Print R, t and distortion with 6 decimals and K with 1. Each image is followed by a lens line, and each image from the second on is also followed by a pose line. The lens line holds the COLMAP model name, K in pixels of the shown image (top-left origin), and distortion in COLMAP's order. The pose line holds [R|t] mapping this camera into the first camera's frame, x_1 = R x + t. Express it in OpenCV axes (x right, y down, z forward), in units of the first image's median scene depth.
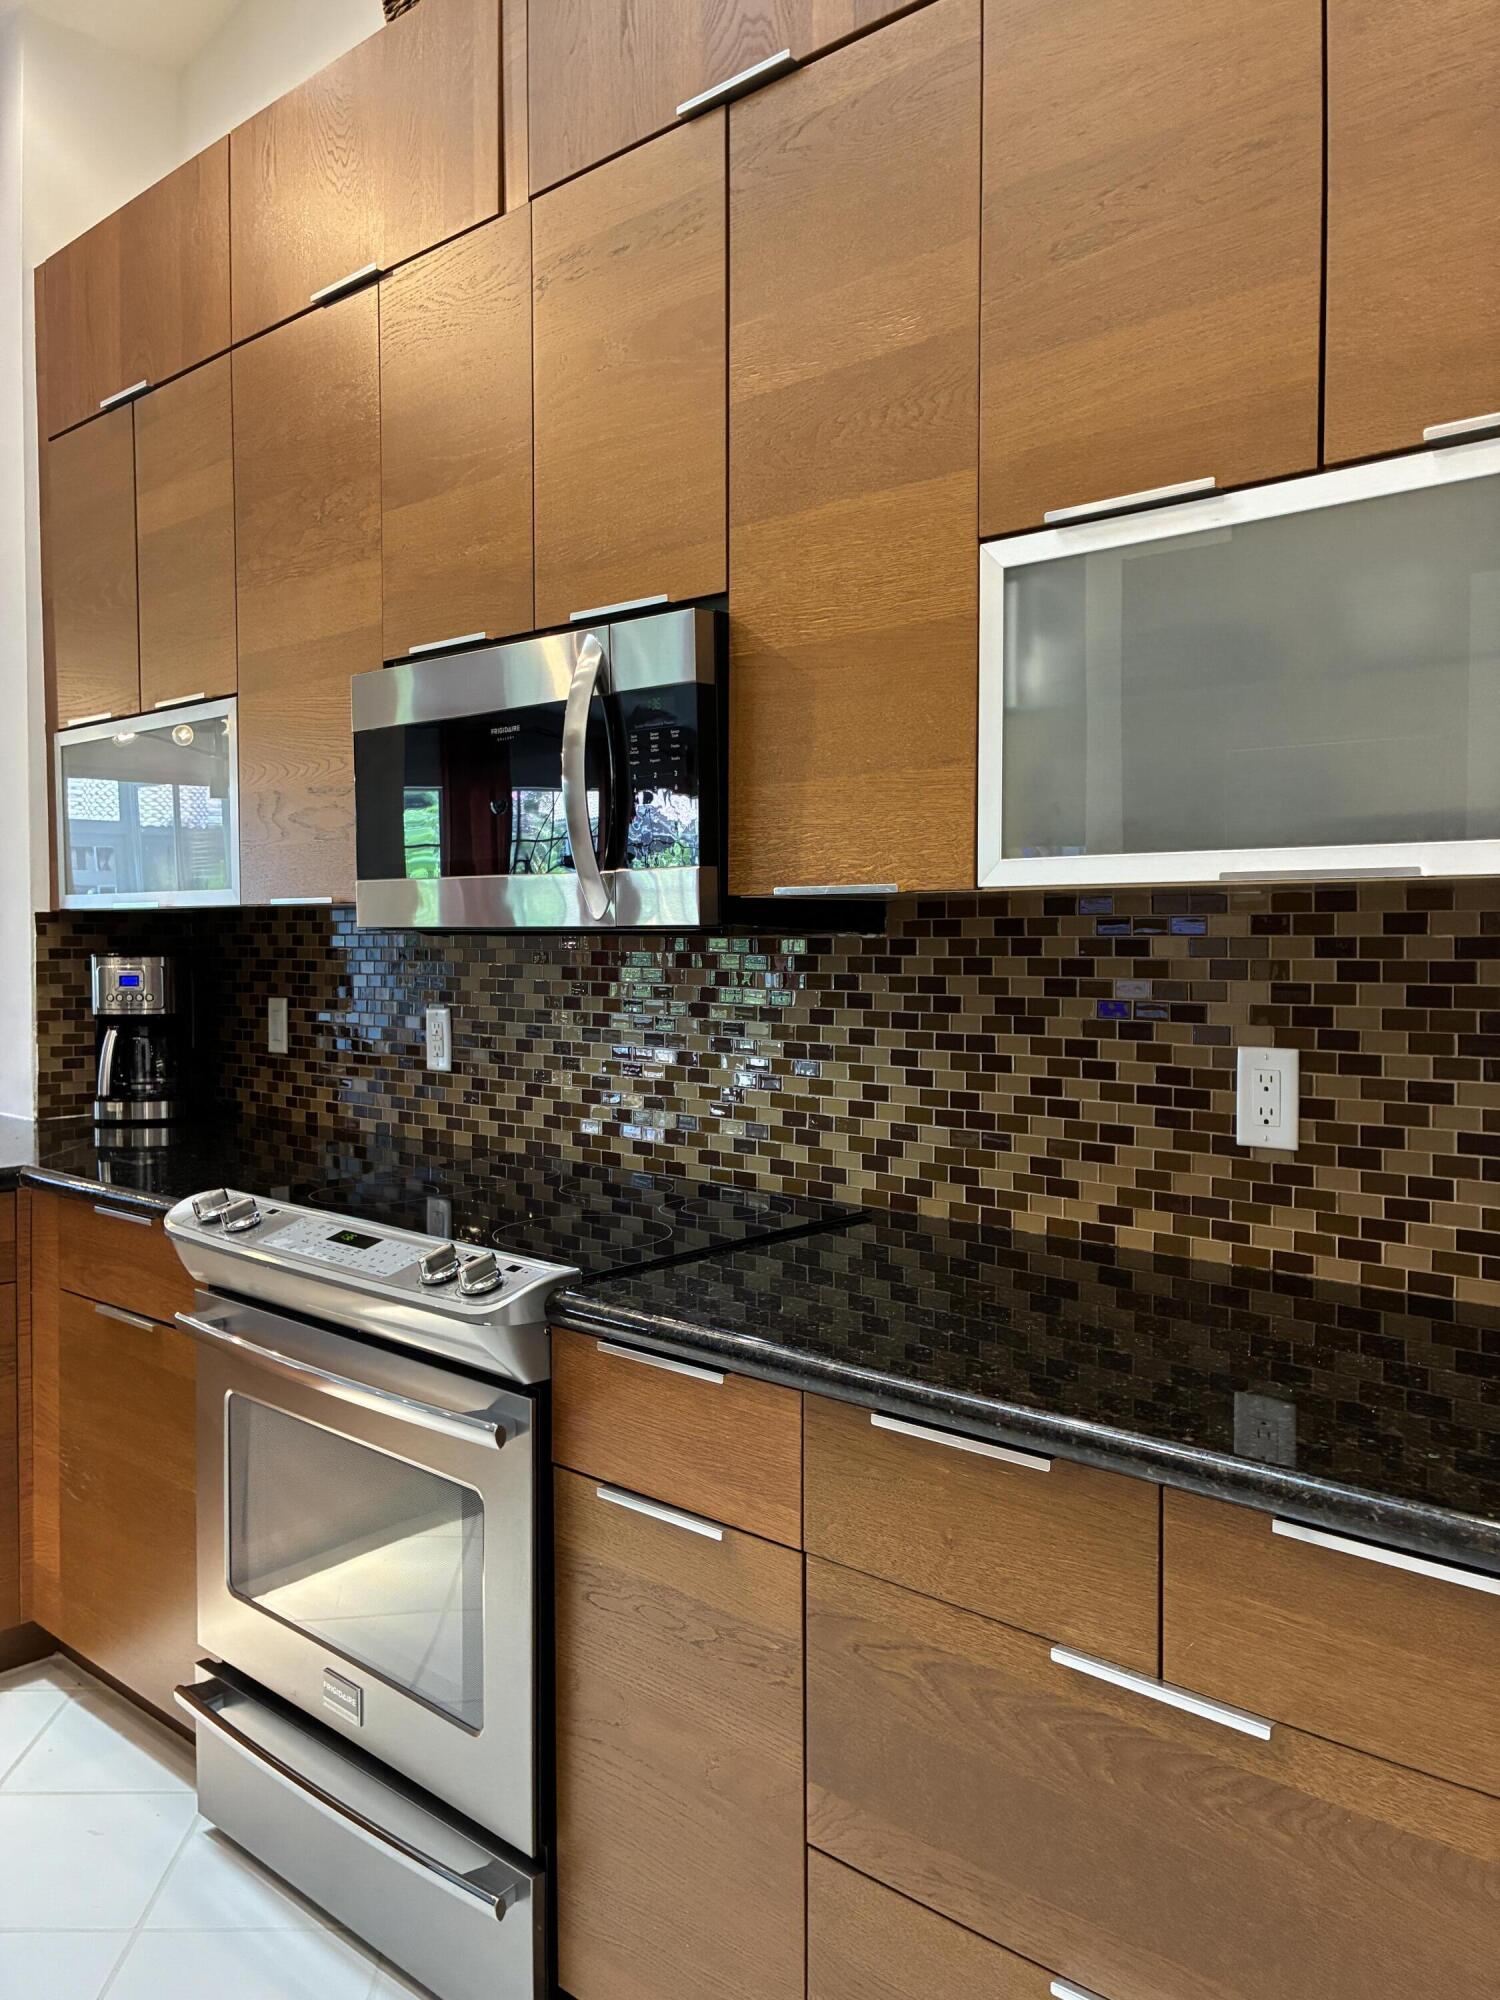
lens RADIAL K [[1510.2, 0, 749.4], [0, 1510.2, 976.5], [0, 0, 1]] dist [0.043742, -0.057827]
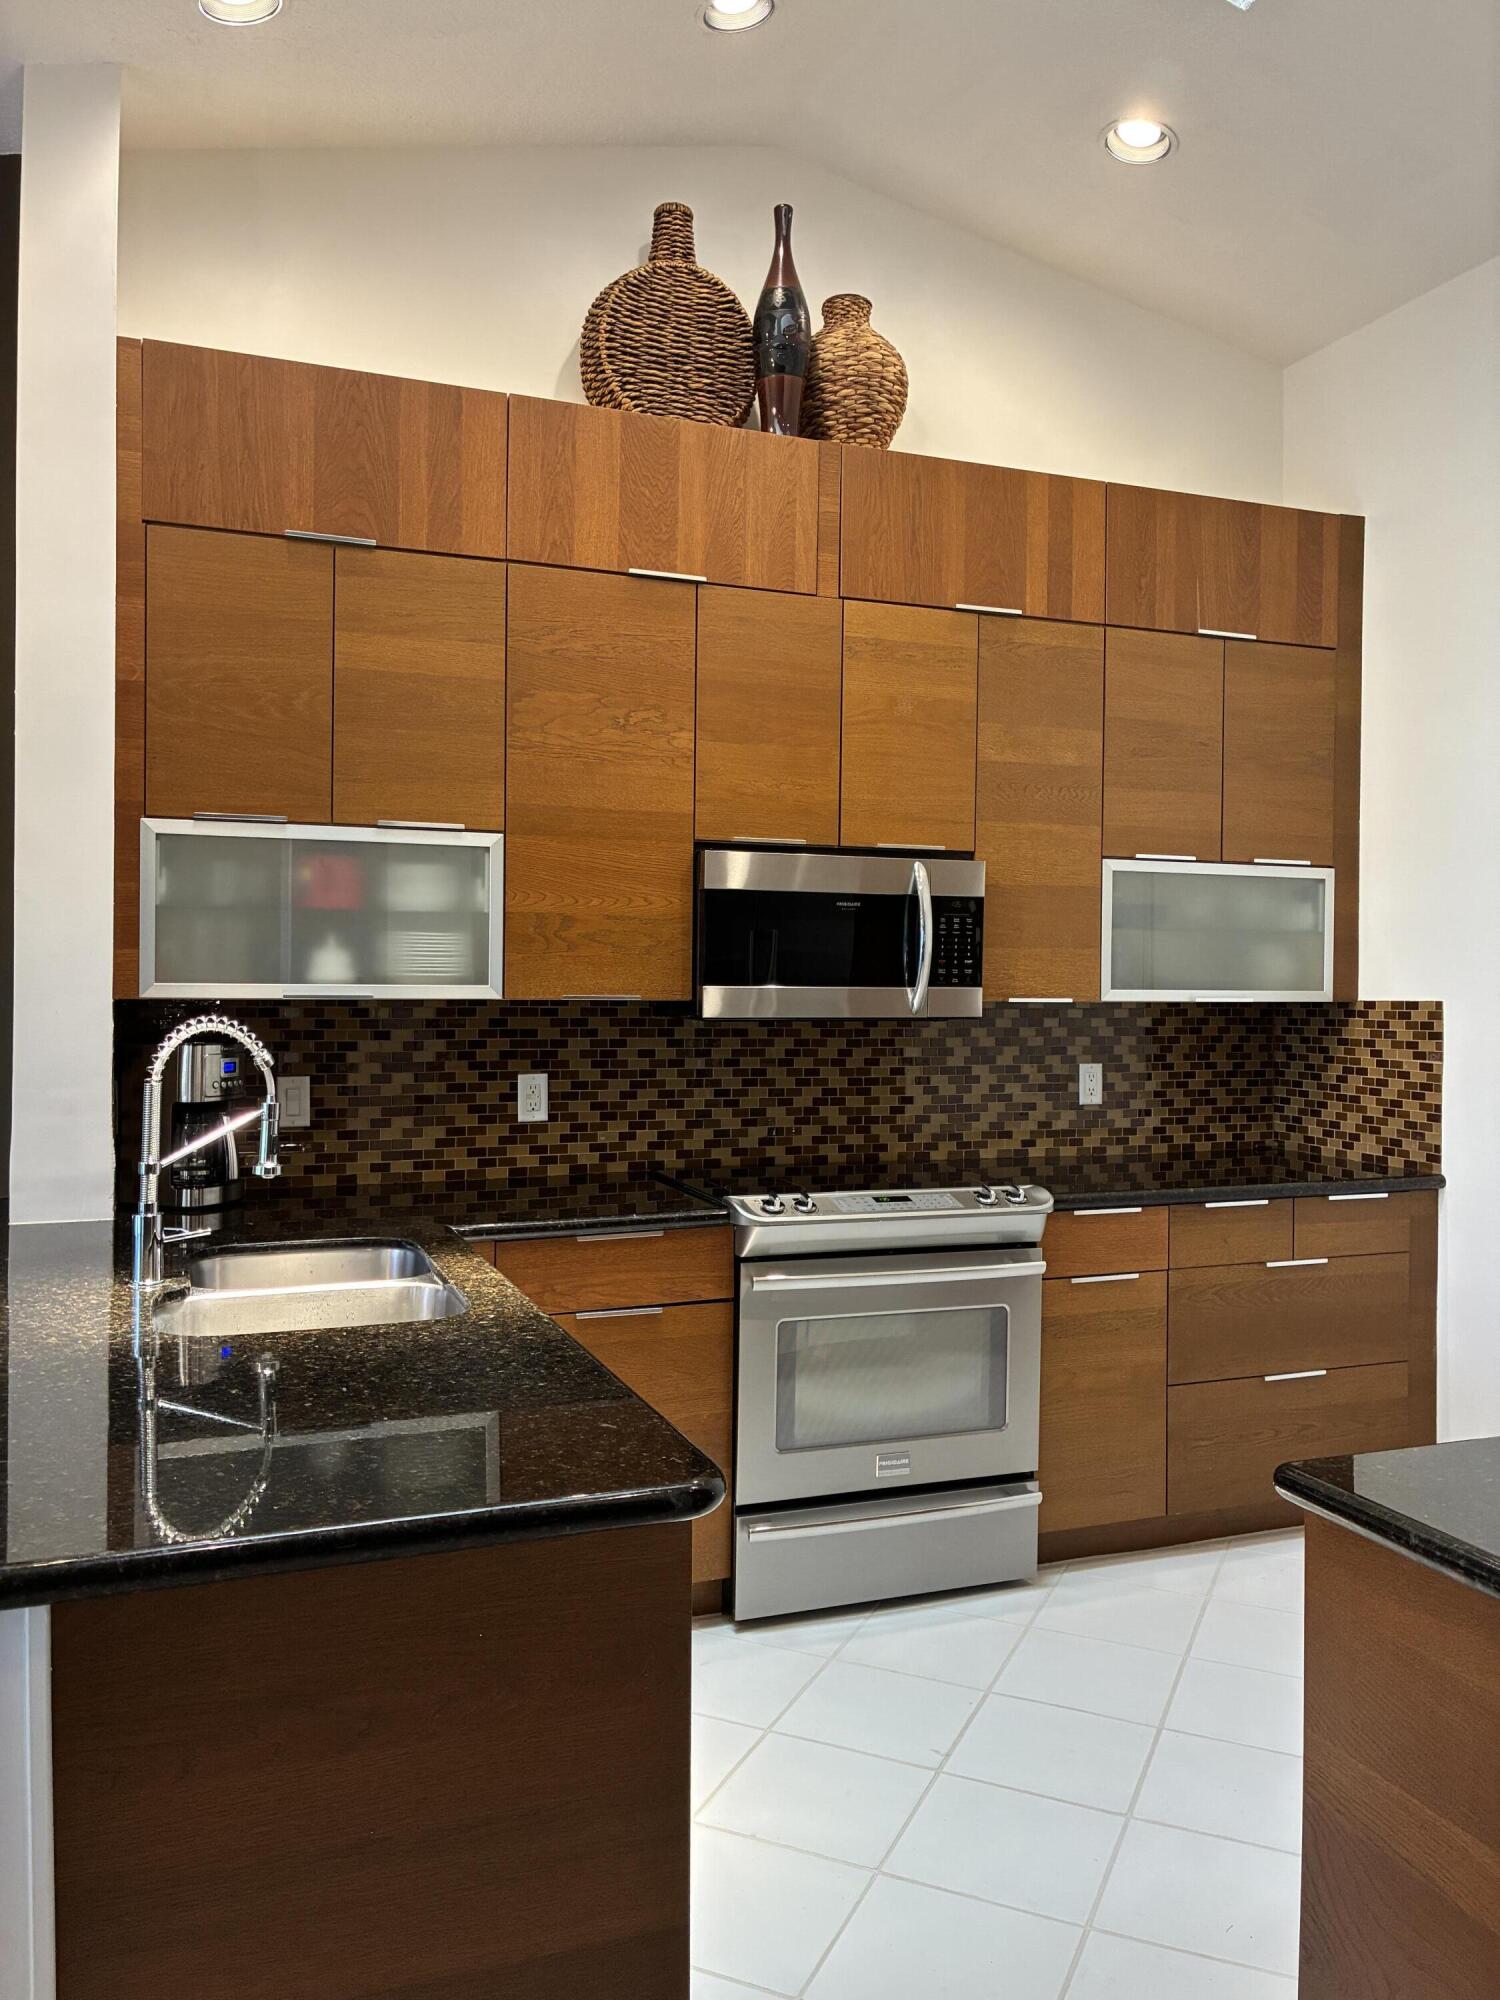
lens RADIAL K [[1510.2, 0, 744.4], [0, 1510.2, 974.5], [0, 0, 1]] dist [0.043742, -0.057827]
pose [[0.456524, 0.002447, 0.889708, -1.864577], [0.014841, 0.999836, -0.010366, -0.070747], [-0.889587, 0.017937, 0.456413, 0.343474]]
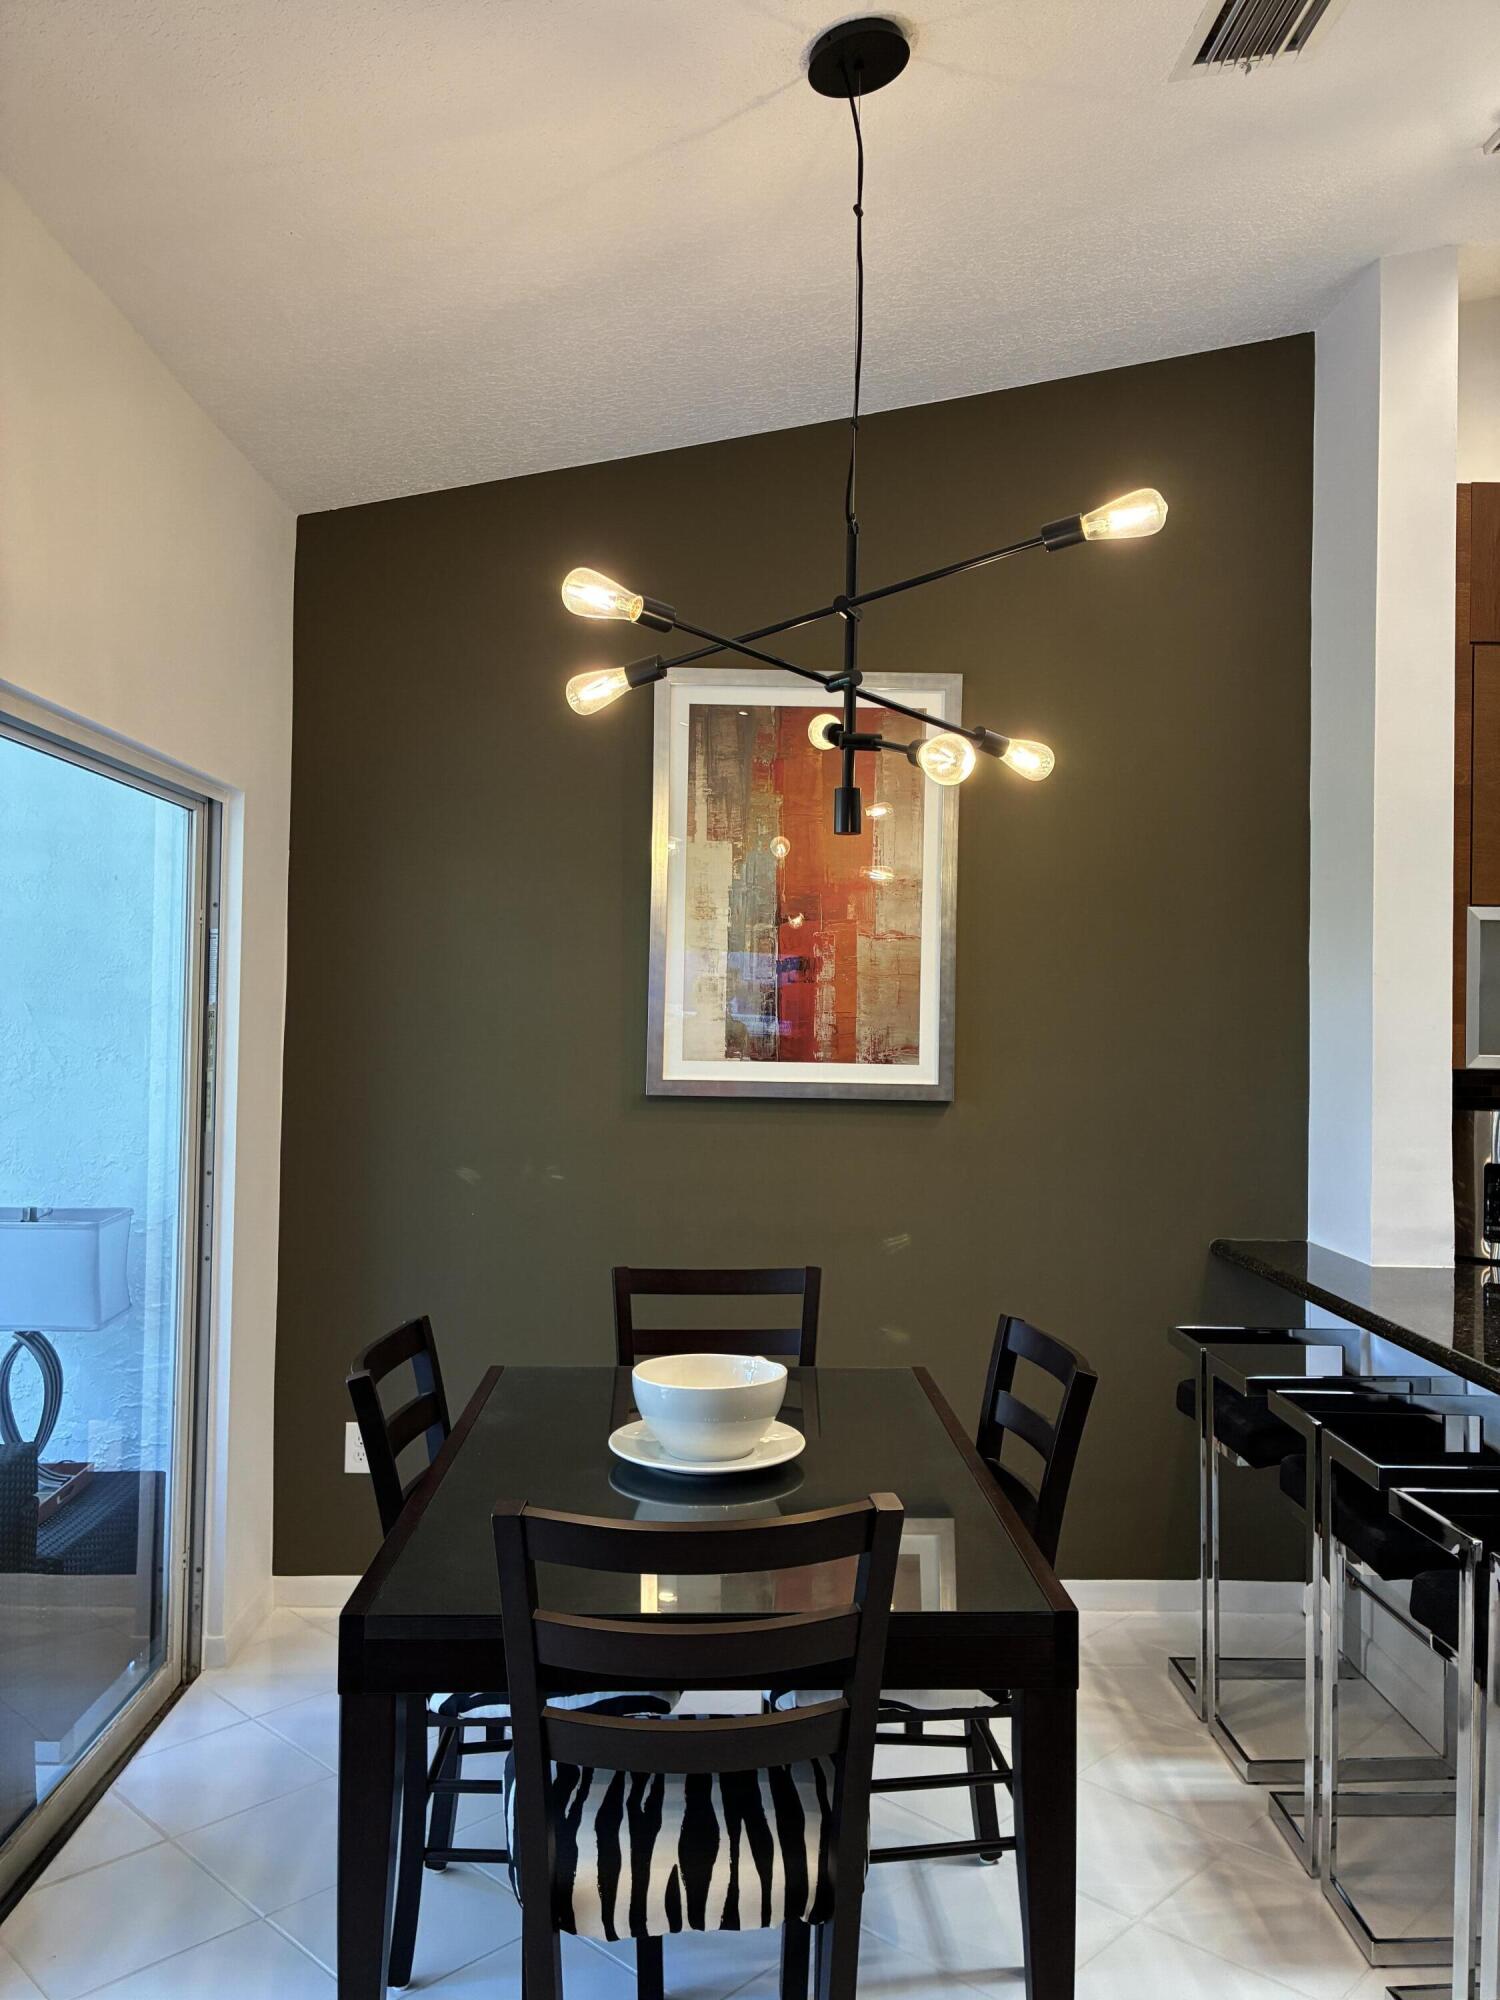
lens RADIAL K [[1510.2, 0, 750.3], [0, 1510.2, 998.4], [0, 0, 1]] dist [0.043742, -0.057827]
pose [[0.738155, 0.019626, 0.674346, -2.549688], [0.006946, 0.999303, -0.036687, -0.094750], [-0.674596, 0.031764, 0.737504, 0.886990]]
